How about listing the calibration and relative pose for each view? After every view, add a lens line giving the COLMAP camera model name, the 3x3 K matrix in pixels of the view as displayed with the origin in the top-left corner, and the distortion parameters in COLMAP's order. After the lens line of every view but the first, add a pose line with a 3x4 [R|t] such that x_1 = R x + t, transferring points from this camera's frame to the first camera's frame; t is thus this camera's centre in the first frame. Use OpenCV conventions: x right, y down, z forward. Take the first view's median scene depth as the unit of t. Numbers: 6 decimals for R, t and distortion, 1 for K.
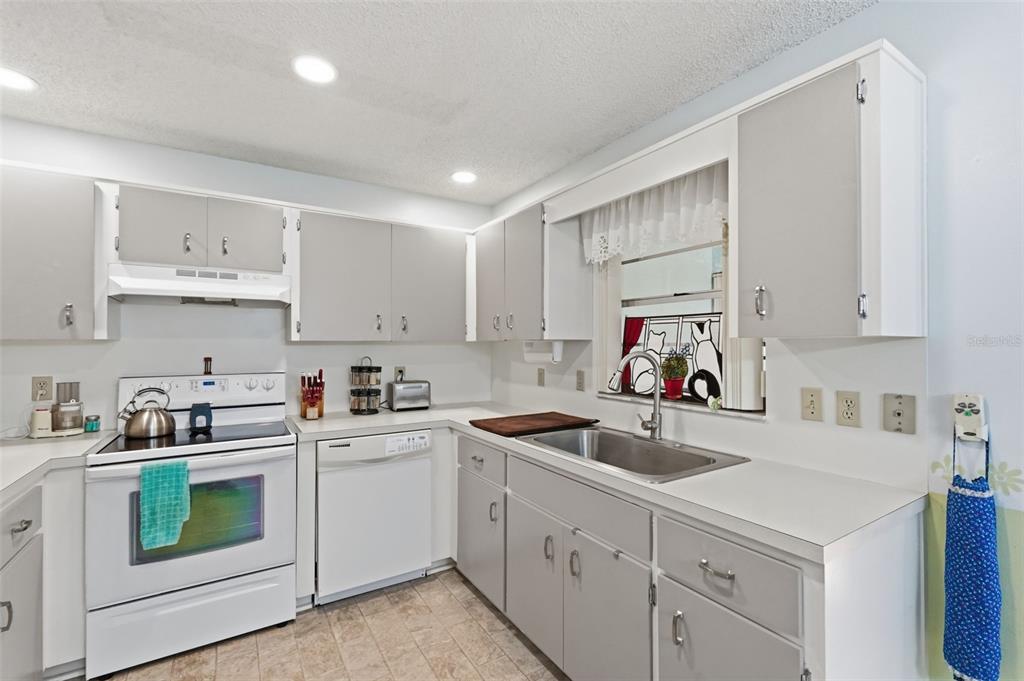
lens RADIAL K [[446.7, 0, 509.8], [0, 446.7, 340.8], [0, 0, 1]] dist [0.001221, 0.000130]
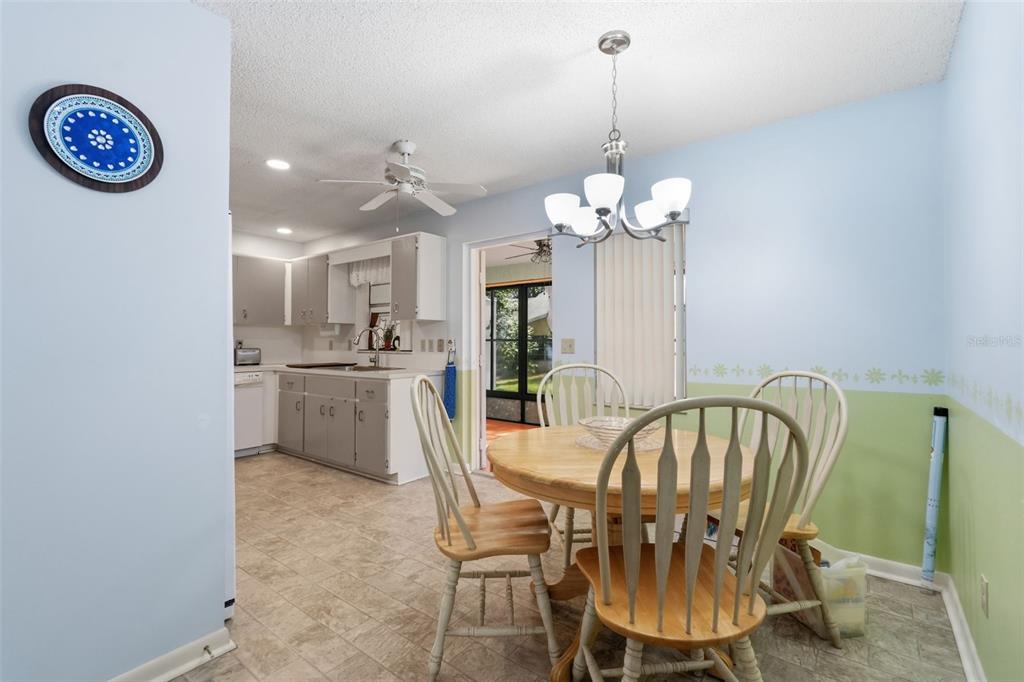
lens RADIAL K [[455.2, 0, 510.7], [0, 455.2, 336.6], [0, 0, 1]] dist [0.001725, 0.000194]
pose [[0.937628, 0.004507, 0.347611, 0.148815], [-0.002549, 0.999978, -0.006090, 0.074413], [-0.347631, 0.004824, 0.937619, -1.293278]]
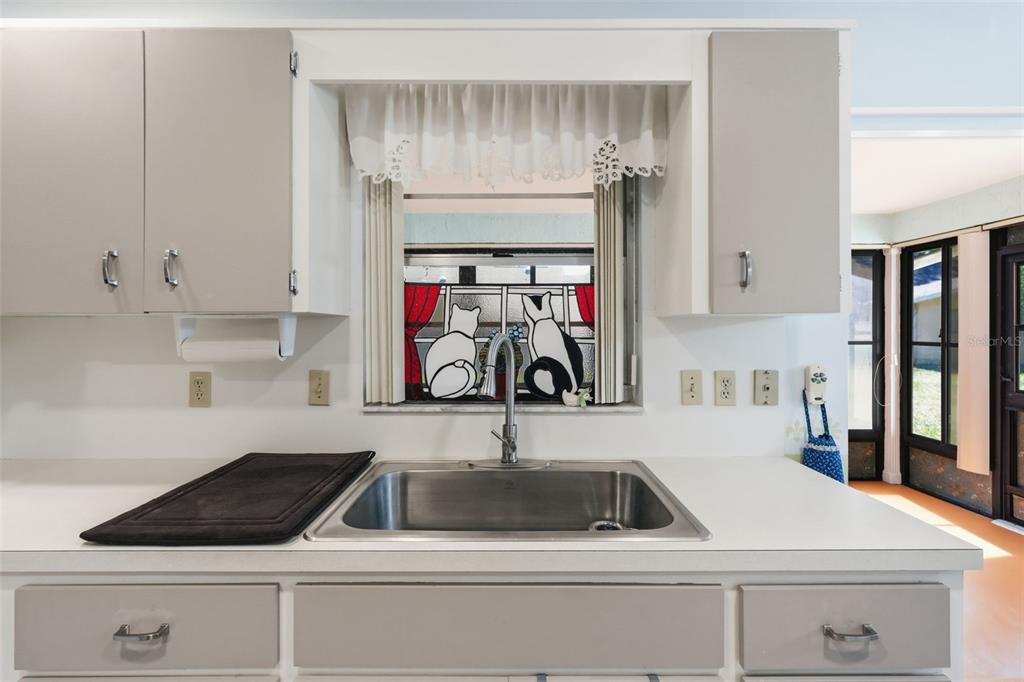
lens RADIAL K [[464.7, 0, 512.2], [0, 464.7, 332.5], [0, 0, 1]] dist [0.007954, 0.000158]
pose [[0.532535, -0.003040, 0.846402, -0.249663], [-0.006648, 0.999948, 0.007774, 0.015372], [-0.846382, -0.009767, 0.532487, 0.571451]]
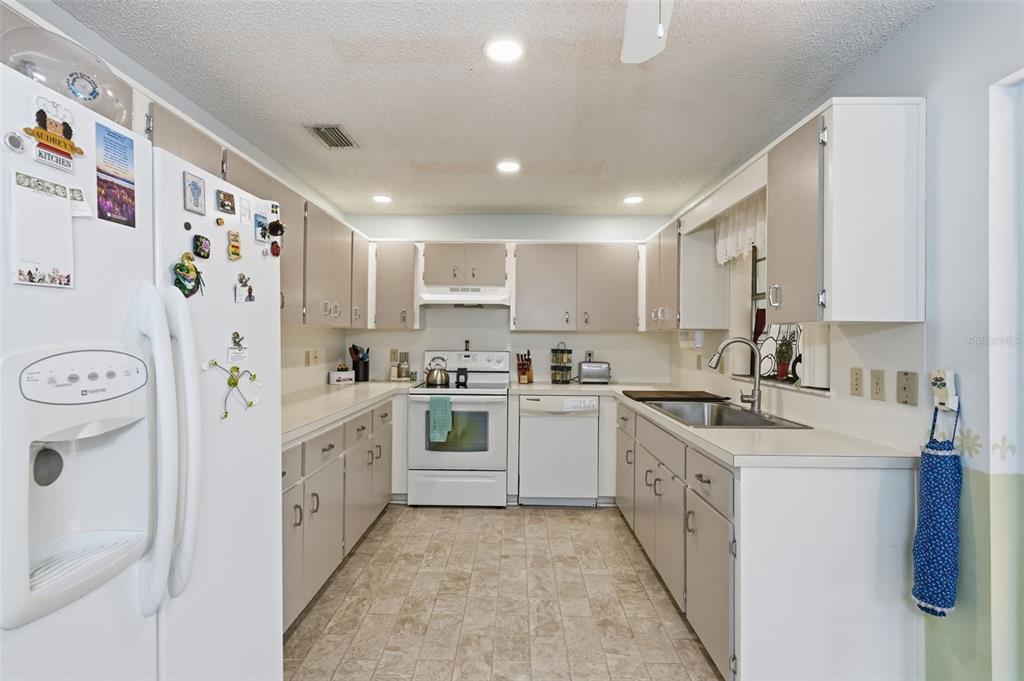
lens RADIAL K [[456.2, 0, 512.0], [0, 456.2, 331.0], [0, 0, 1]] dist [0.000910, 0.000346]
pose [[0.841408, 0.000506, -0.540399, 0.403326], [-0.006268, 0.999941, -0.008824, 0.019263], [0.540363, 0.010812, 0.841362, -0.343469]]
